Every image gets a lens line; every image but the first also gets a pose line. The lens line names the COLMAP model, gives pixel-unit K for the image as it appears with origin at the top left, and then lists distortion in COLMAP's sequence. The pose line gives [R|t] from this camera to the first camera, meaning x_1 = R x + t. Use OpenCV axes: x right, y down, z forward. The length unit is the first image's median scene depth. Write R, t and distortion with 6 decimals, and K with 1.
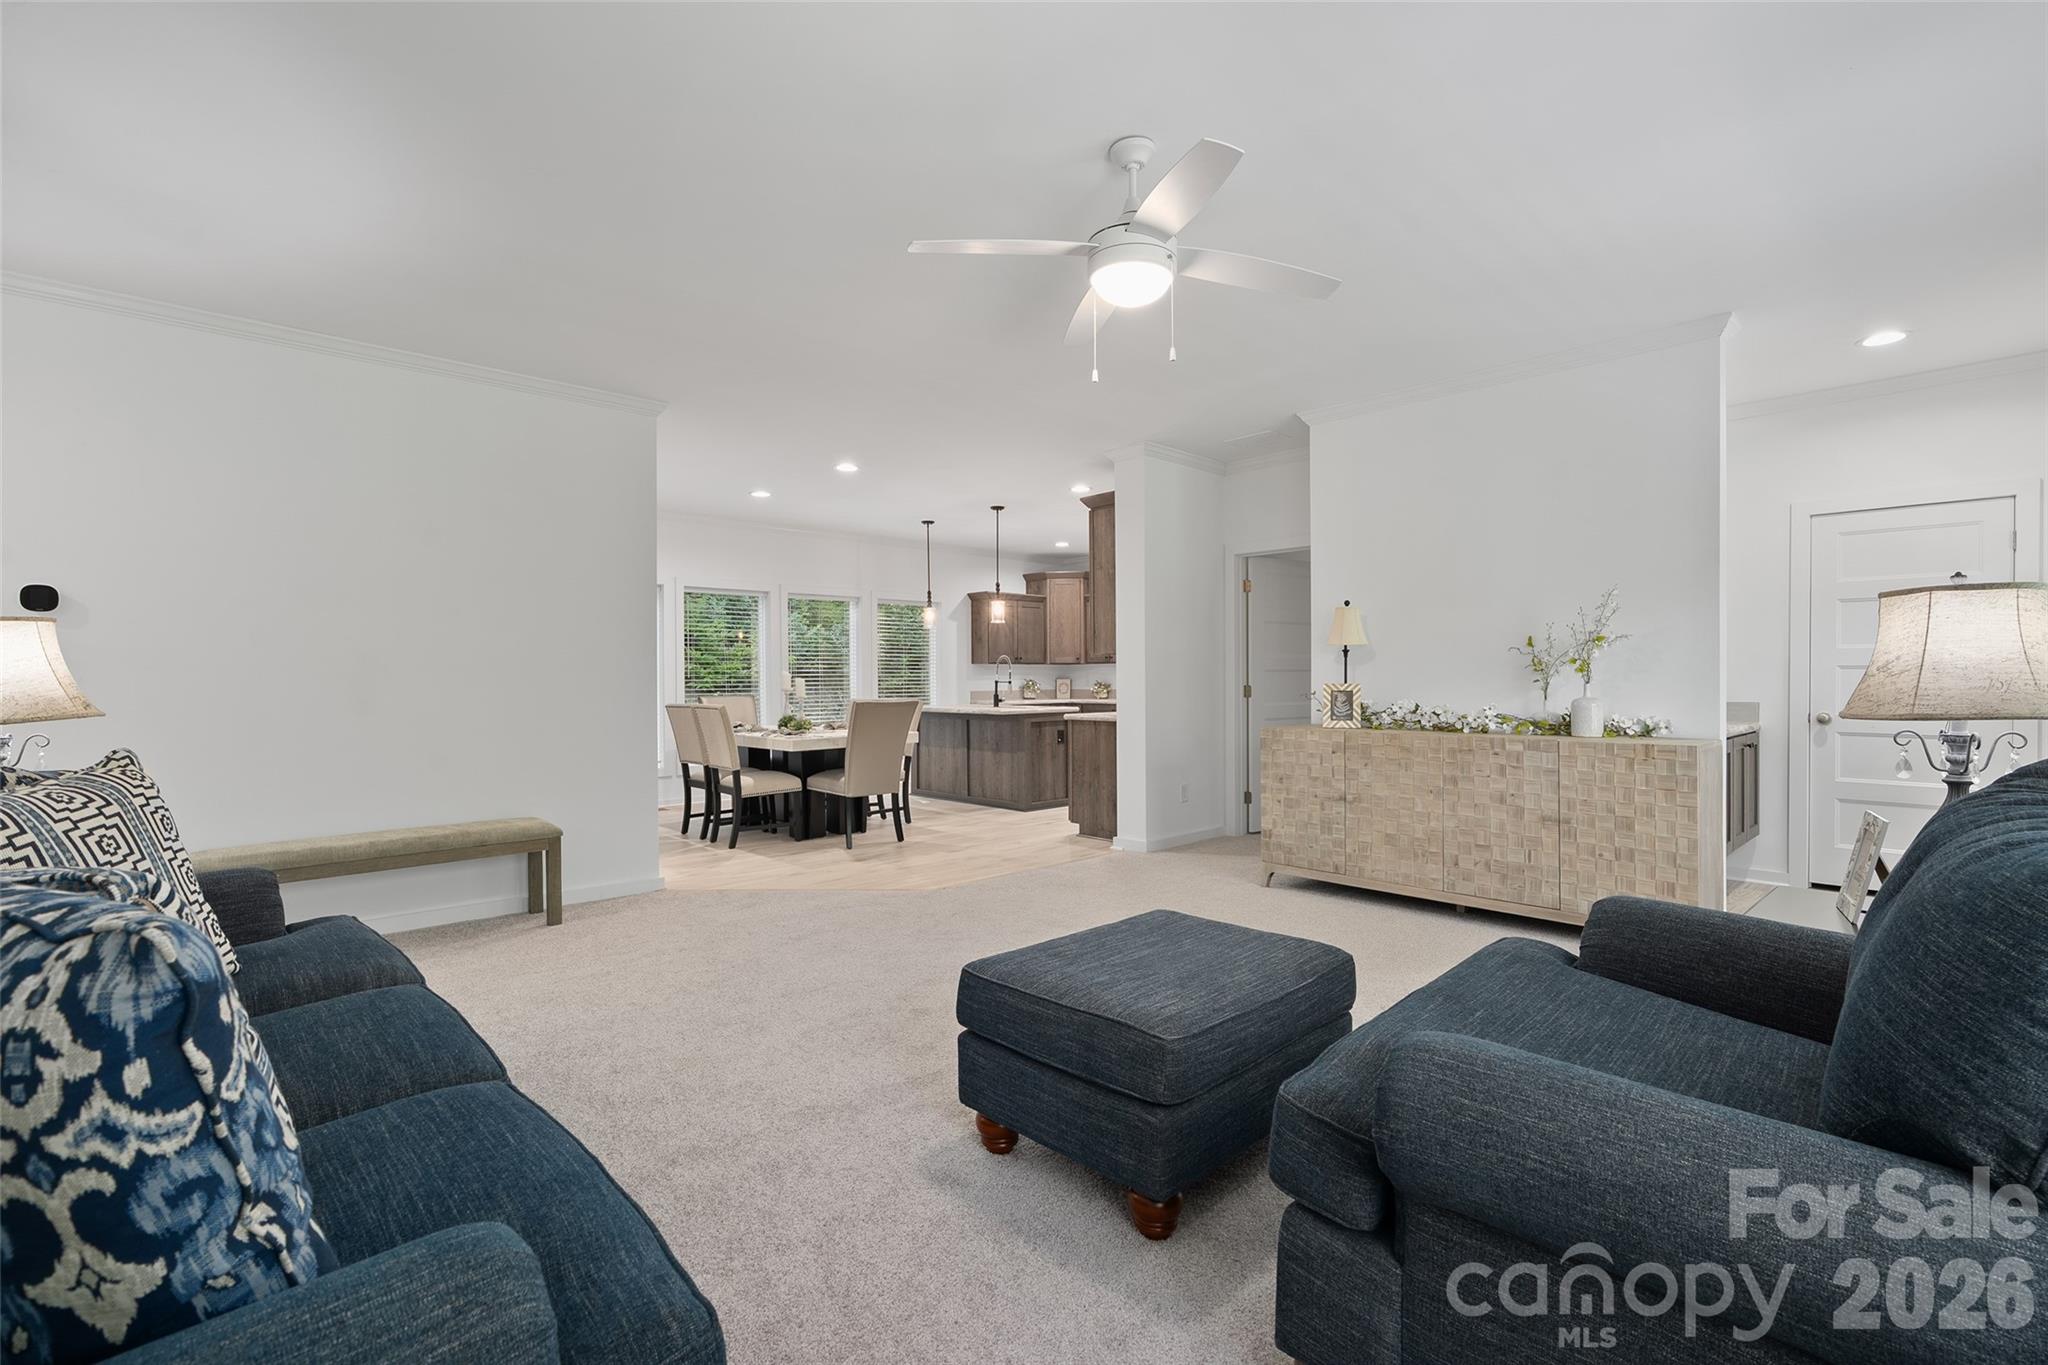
lens RADIAL K [[923.7, 0, 1014.5], [0, 923.7, 668.6], [0, 0, 1]] dist [-0.011934, 0.003731]
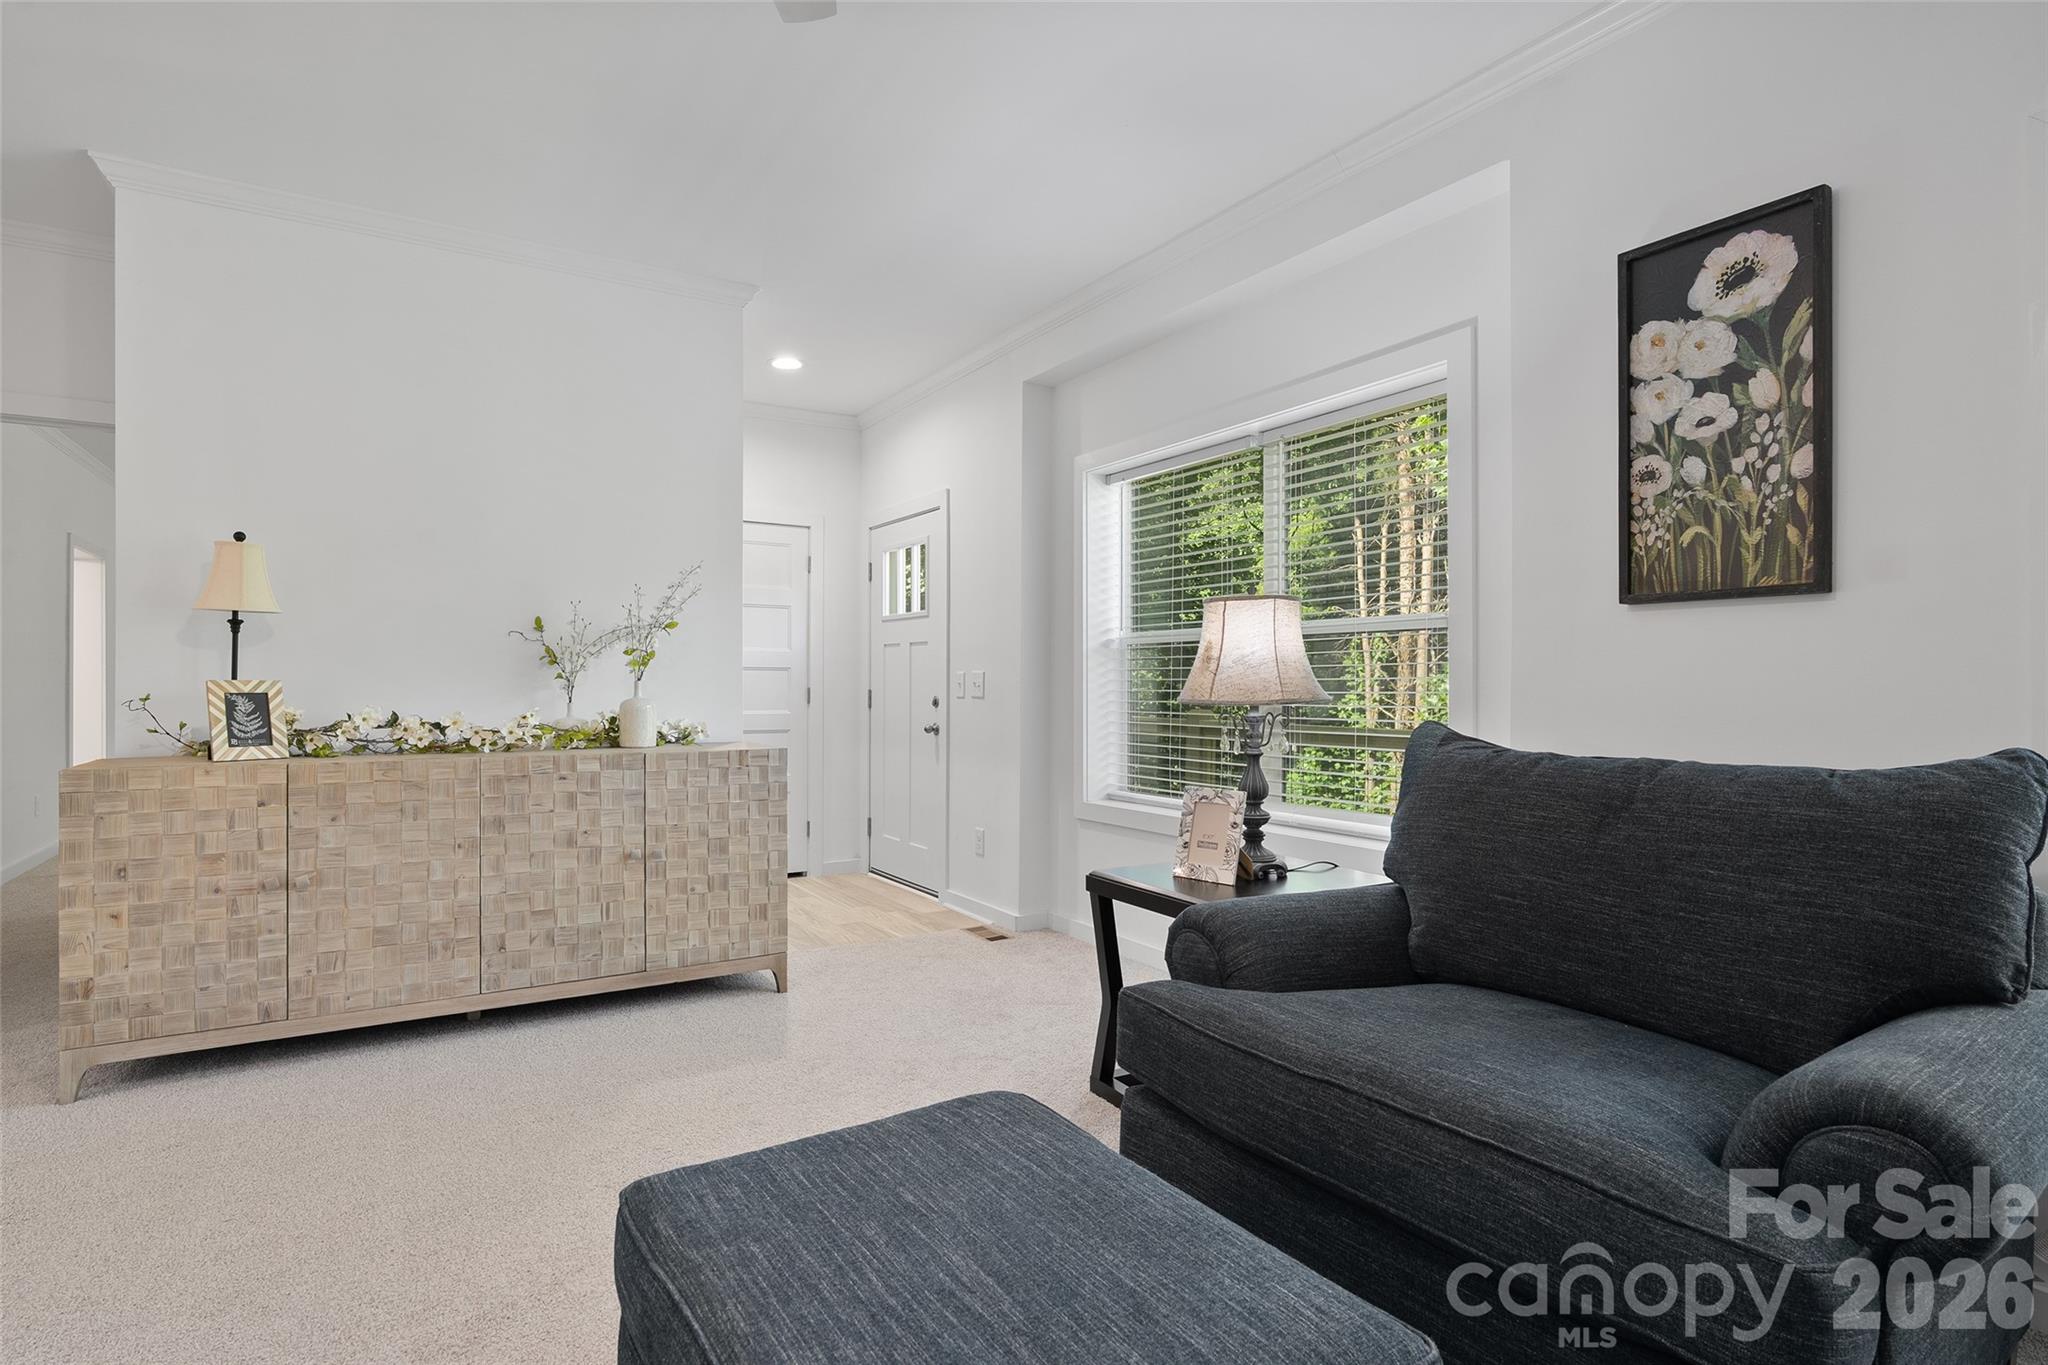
lens RADIAL K [[1037.2, 0, 1019.3], [0, 1037.2, 692.0], [0, 0, 1]] dist [-0.004452, 0.001153]
pose [[0.201782, -0.001564, 0.979429, -0.167273], [-0.010705, 0.999935, 0.003802, 0.017005], [-0.979372, -0.011252, 0.201752, 0.436095]]
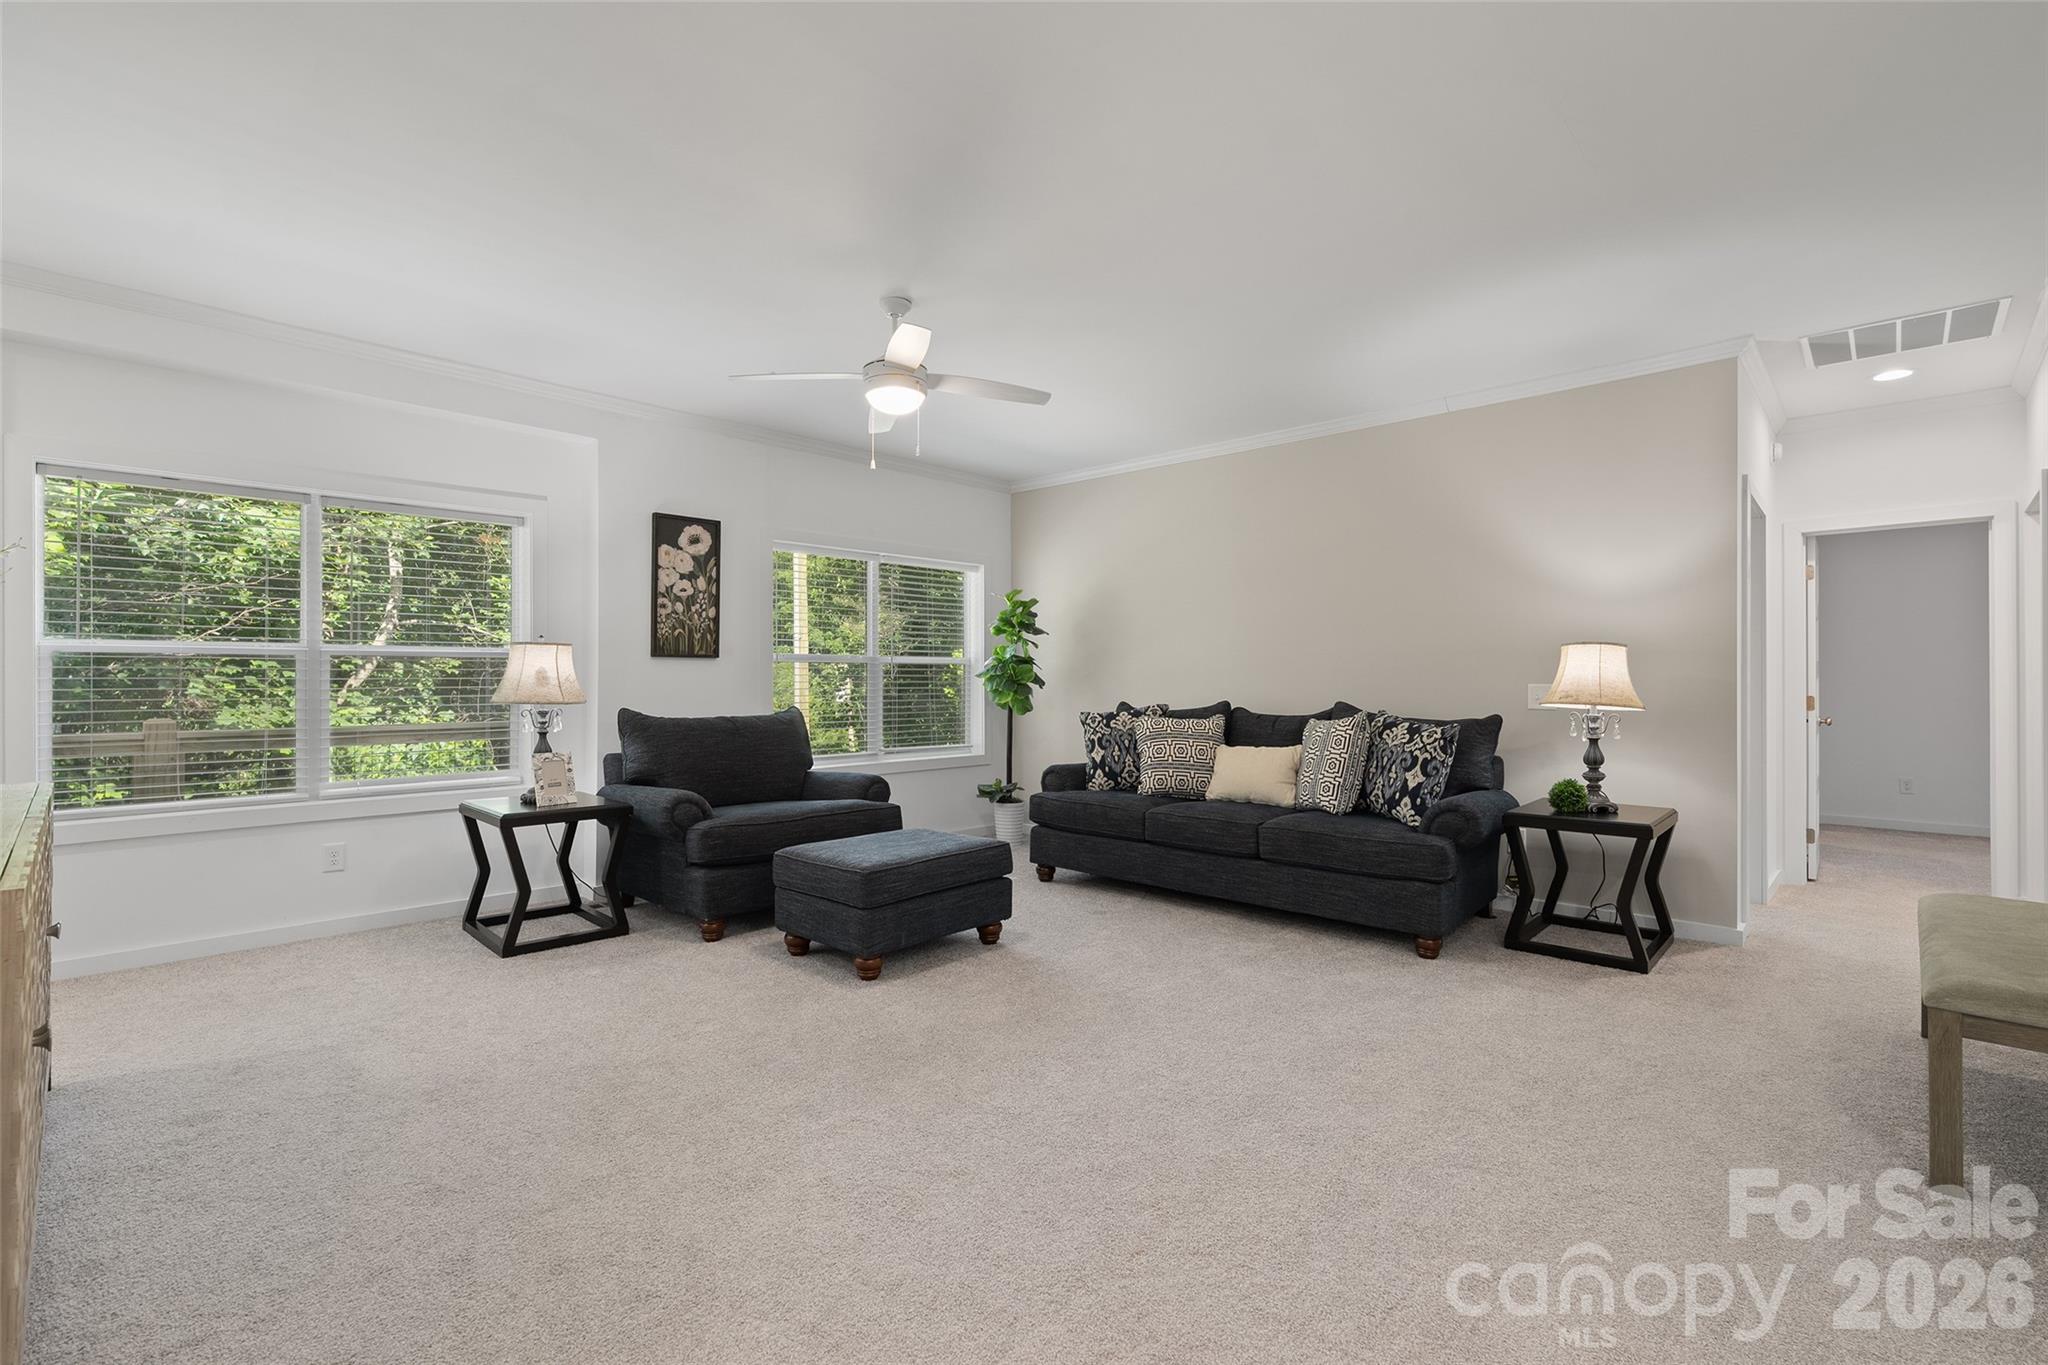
lens RADIAL K [[923.7, 0, 1015.8], [0, 923.7, 679.9], [0, 0, 1]] dist [-0.011934, 0.003731]
pose [[-0.998992, 0.004494, -0.044653, 0.008115], [0.004795, 0.999967, -0.006625, 0.009589], [0.044622, -0.006832, -0.998981, 1.347075]]
